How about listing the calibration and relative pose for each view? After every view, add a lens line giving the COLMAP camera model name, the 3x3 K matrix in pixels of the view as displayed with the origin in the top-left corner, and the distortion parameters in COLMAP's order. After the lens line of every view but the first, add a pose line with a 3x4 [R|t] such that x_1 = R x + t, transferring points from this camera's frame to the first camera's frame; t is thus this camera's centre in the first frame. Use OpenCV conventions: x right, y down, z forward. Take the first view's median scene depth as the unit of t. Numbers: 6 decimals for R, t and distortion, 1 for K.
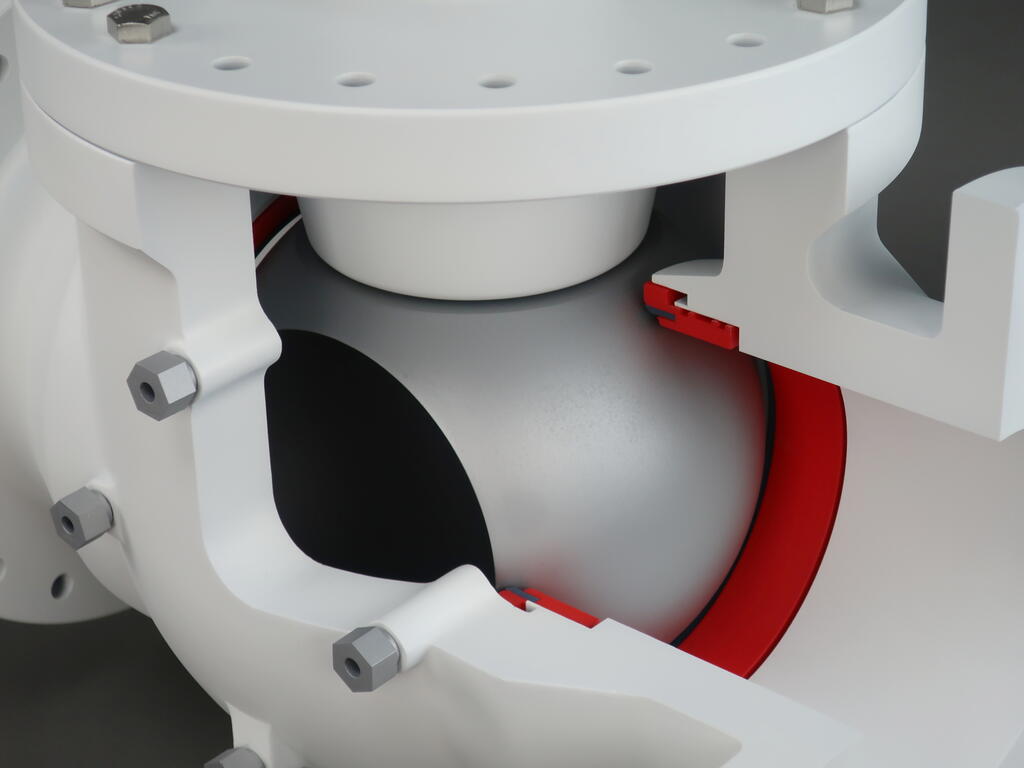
lens RADIAL K [[2725.3, 0, 537.8], [0, 2725.3, 413.4], [0, 0, 1]] dist [-0.002793, 0.000000]
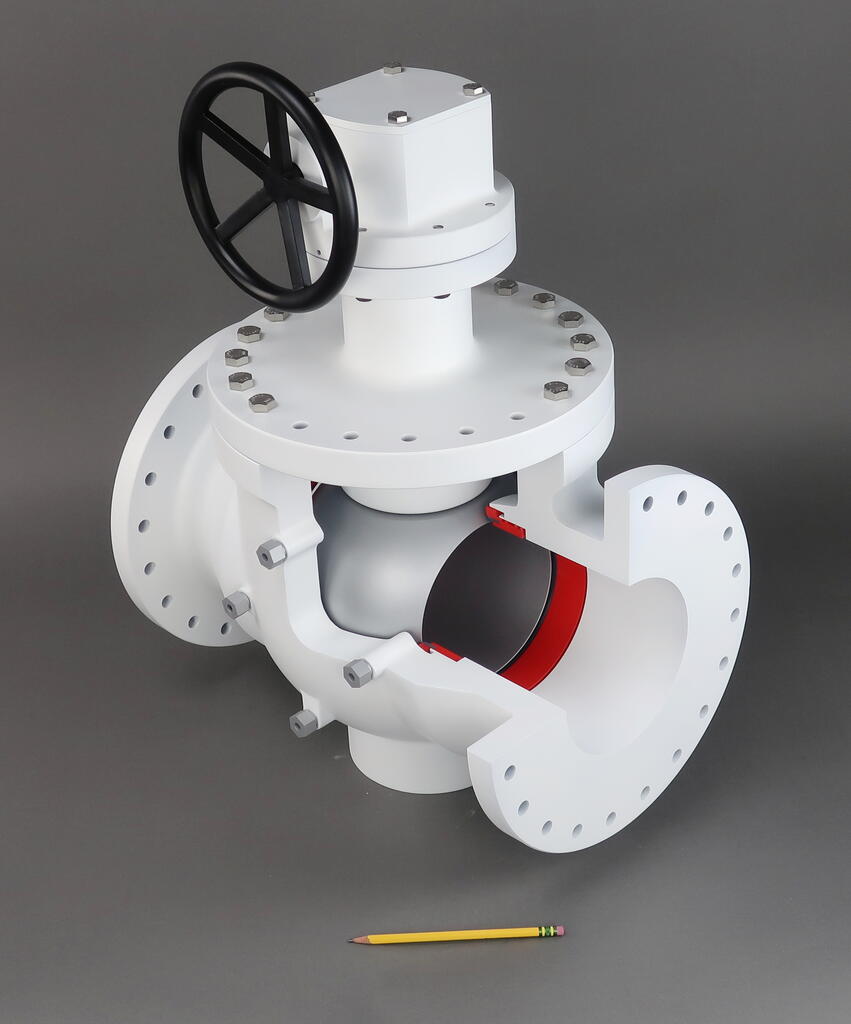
lens RADIAL K [[2179.7, 0, 421.7], [0, 2179.7, 503.4], [0, 0, 1]] dist [0.161227, 0.000000]
pose [[0.996725, 0.013539, -0.079719, 0.135599], [-0.010857, 0.999363, 0.033981, -0.116481], [0.080128, -0.033004, 0.996238, -0.827798]]
